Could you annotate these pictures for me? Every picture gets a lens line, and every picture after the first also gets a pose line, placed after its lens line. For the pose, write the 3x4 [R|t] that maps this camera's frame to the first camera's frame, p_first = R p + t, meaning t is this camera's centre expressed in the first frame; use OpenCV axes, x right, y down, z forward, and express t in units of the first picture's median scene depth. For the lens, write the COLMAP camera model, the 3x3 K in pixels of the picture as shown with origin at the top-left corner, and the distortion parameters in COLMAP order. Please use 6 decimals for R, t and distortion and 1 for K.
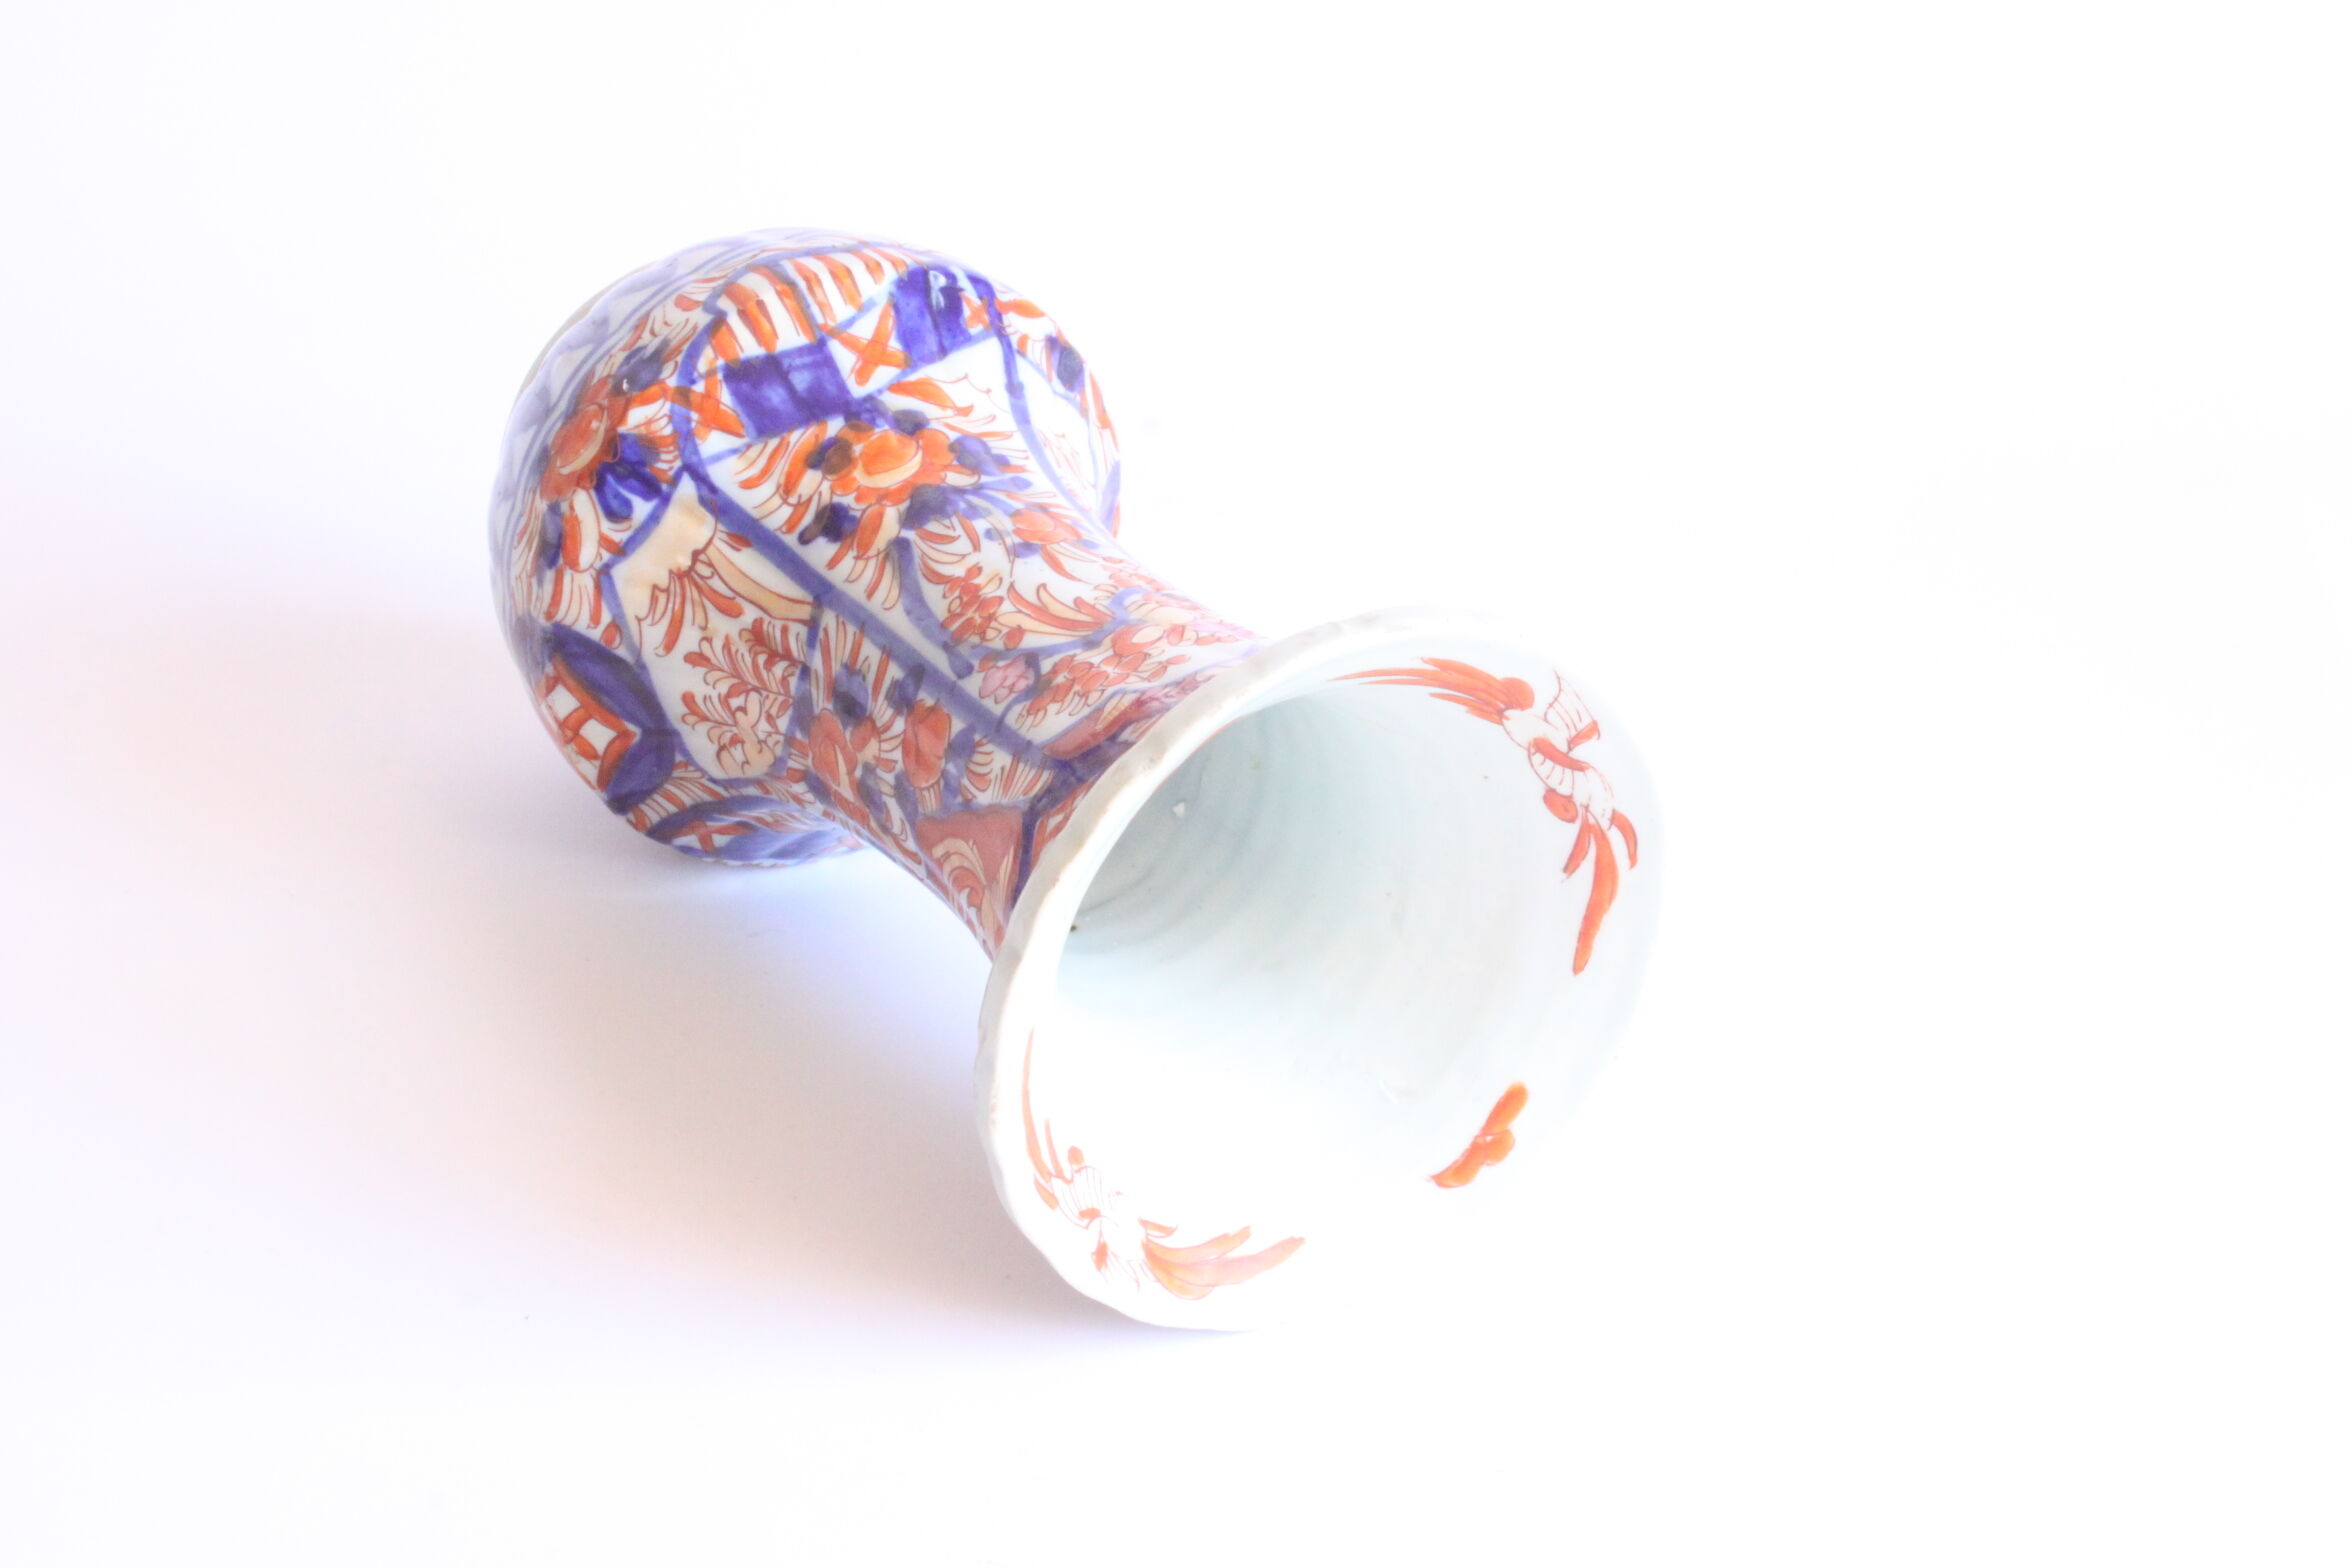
lens RADIAL K [[6071.2, 0, 1176.0], [0, 6071.2, 784.0], [0, 0, 1]] dist [0.103598, -0.333607]
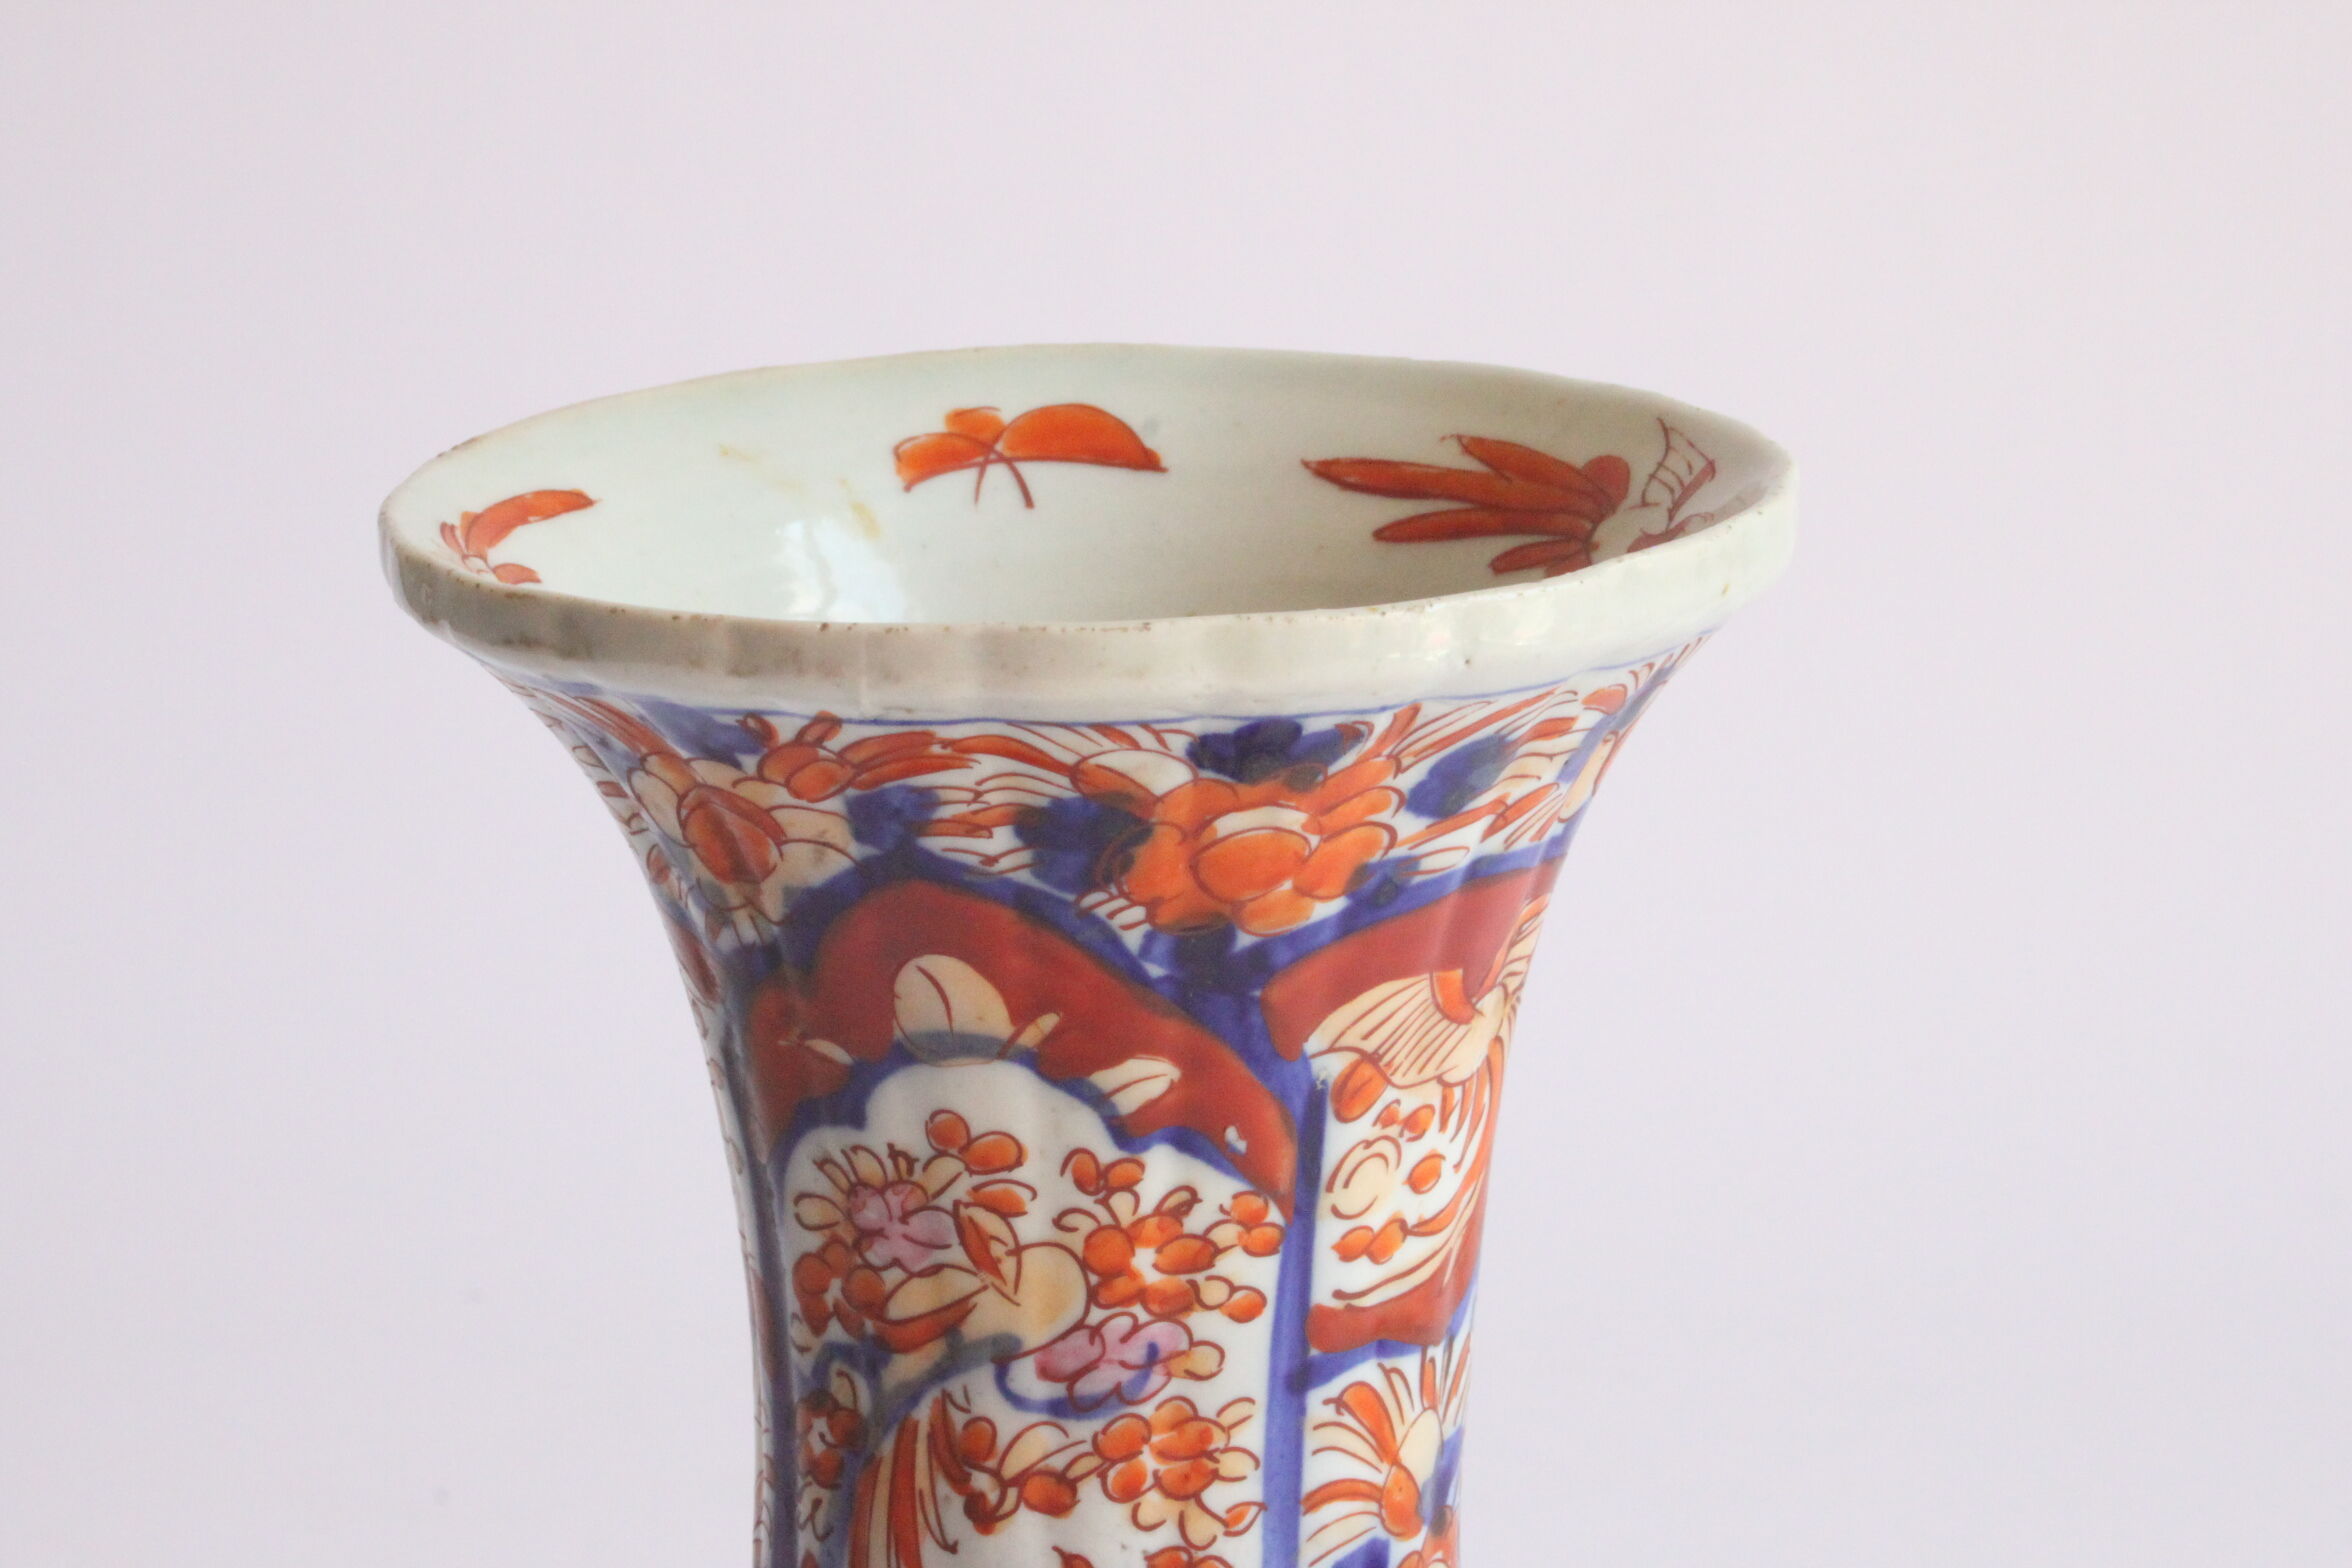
lens RADIAL K [[7956.1, 0, 1176.0], [0, 7956.1, 784.0], [0, 0, 1]] dist [0.276464, 0.512500]
pose [[0.788247, -0.438895, -0.431321, 0.318836], [-0.564004, -0.234964, -0.791638, 0.569136], [0.246101, 0.867273, -0.432749, 1.250696]]
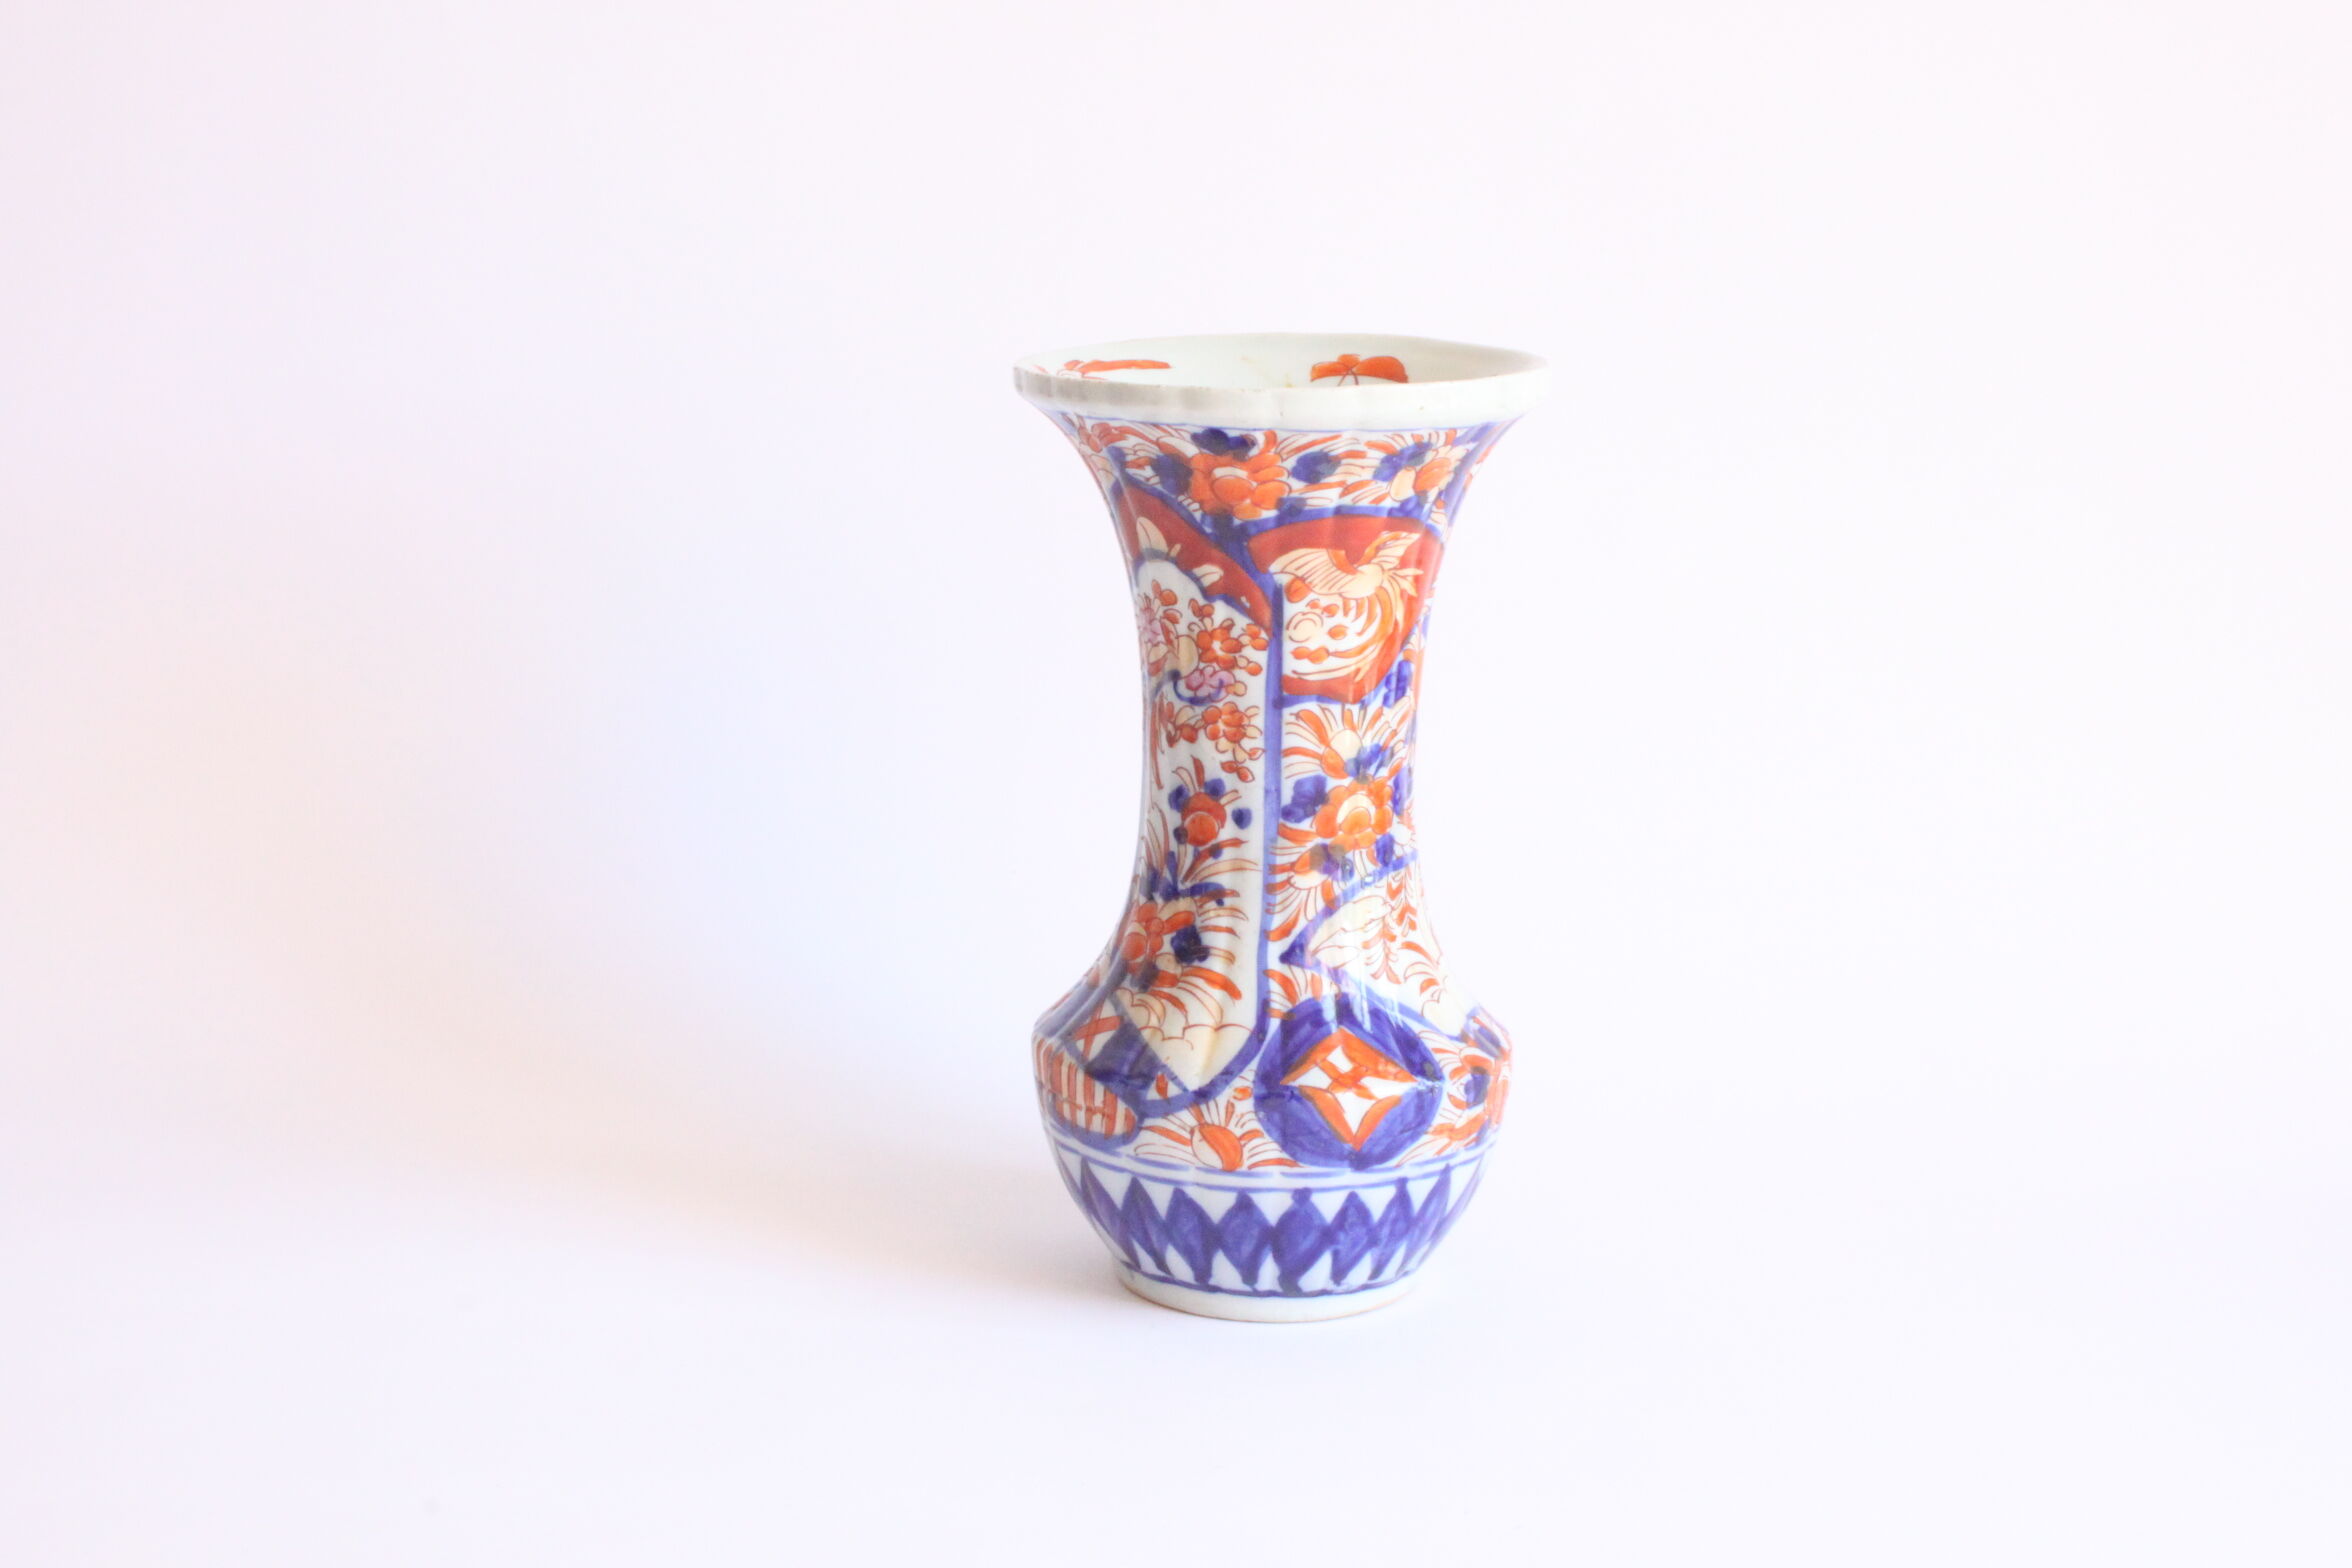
lens RADIAL K [[4614.4, 0, 1176.0], [0, 4614.4, 784.0], [0, 0, 1]] dist [-0.021921, -0.022585]
pose [[0.505579, -0.368622, -0.780069, 0.799536], [-0.851080, -0.361472, -0.380789, 0.417359], [-0.141606, 0.856420, -0.496479, 1.534853]]
